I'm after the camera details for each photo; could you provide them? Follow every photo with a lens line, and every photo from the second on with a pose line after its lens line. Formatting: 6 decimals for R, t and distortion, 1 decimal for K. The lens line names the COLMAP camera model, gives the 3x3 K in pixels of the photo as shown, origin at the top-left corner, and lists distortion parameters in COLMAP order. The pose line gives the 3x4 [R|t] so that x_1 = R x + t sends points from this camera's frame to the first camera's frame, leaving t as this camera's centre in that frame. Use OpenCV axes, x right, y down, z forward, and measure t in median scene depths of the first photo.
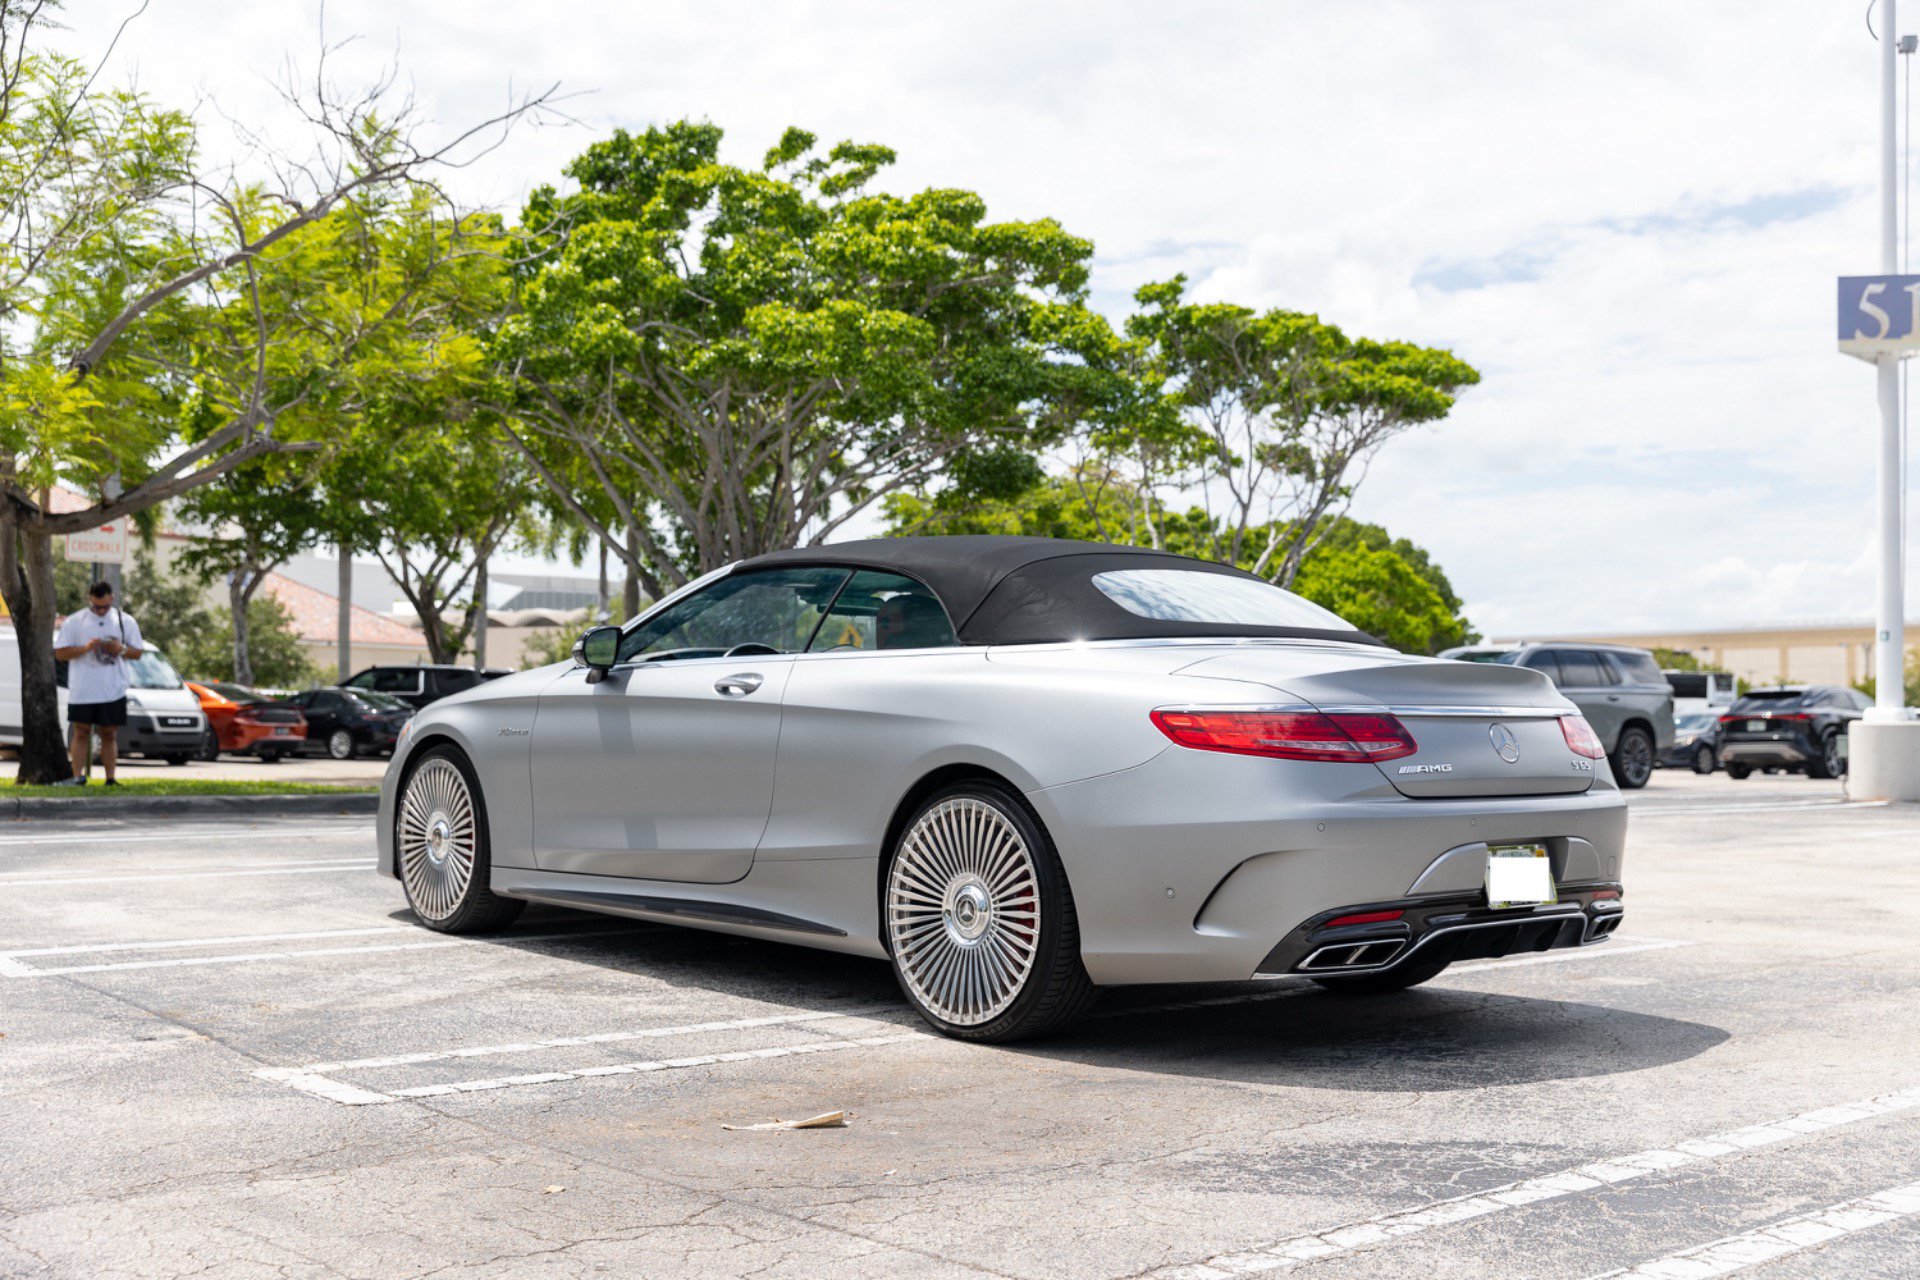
lens RADIAL K [[2072.2, 0, 967.5], [0, 2072.2, 677.2], [0, 0, 1]] dist [0.012734, -0.007176]
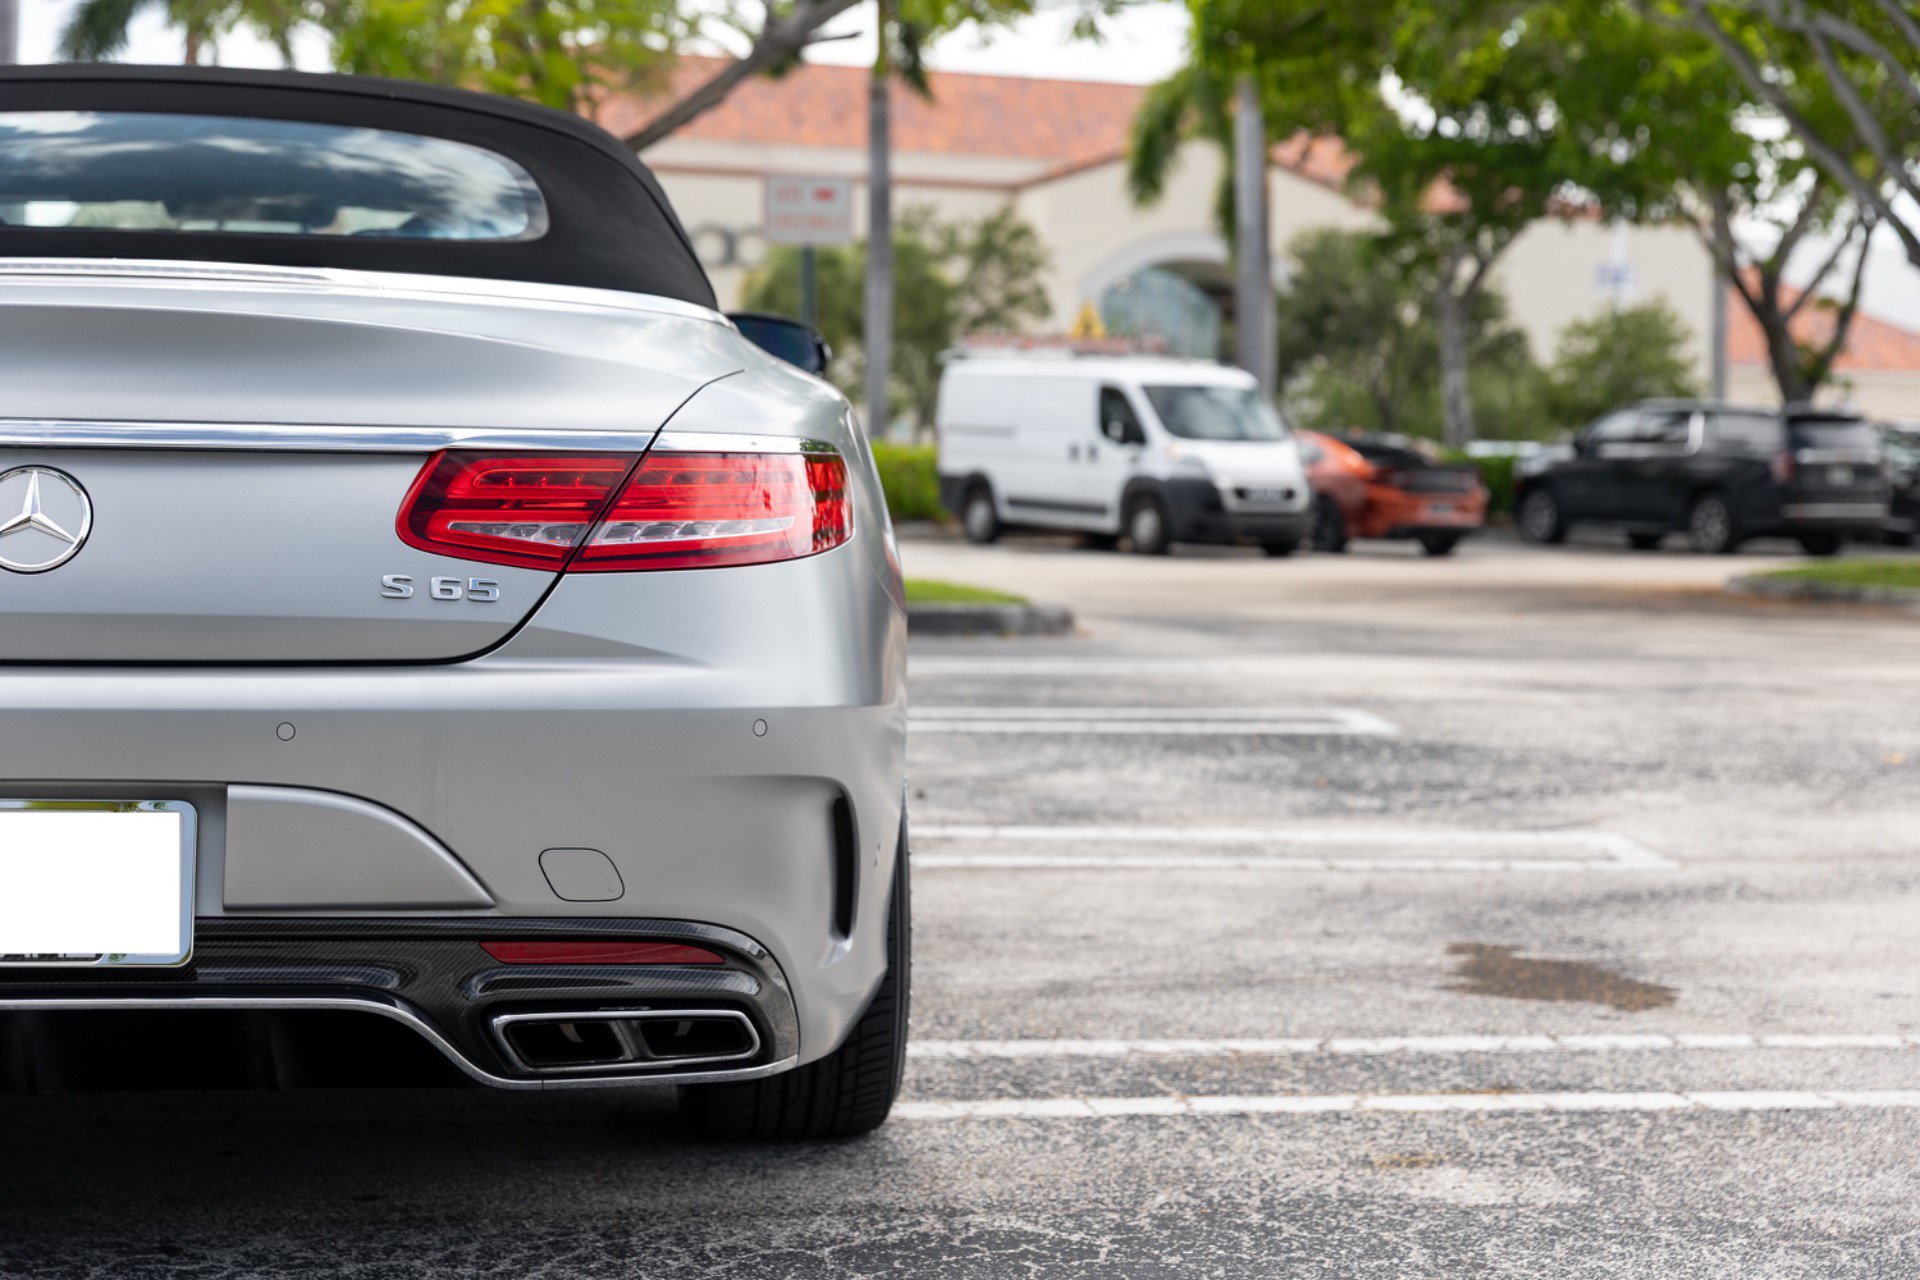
lens RADIAL K [[3214.4, 0, 913.9], [0, 3214.4, 640.8], [0, 0, 1]] dist [0.000760, 0.061999]
pose [[0.812303, 0.030528, -0.582436, 0.136890], [0.007426, 0.998007, 0.062667, 0.003889], [0.583189, -0.055229, 0.810457, 0.120824]]
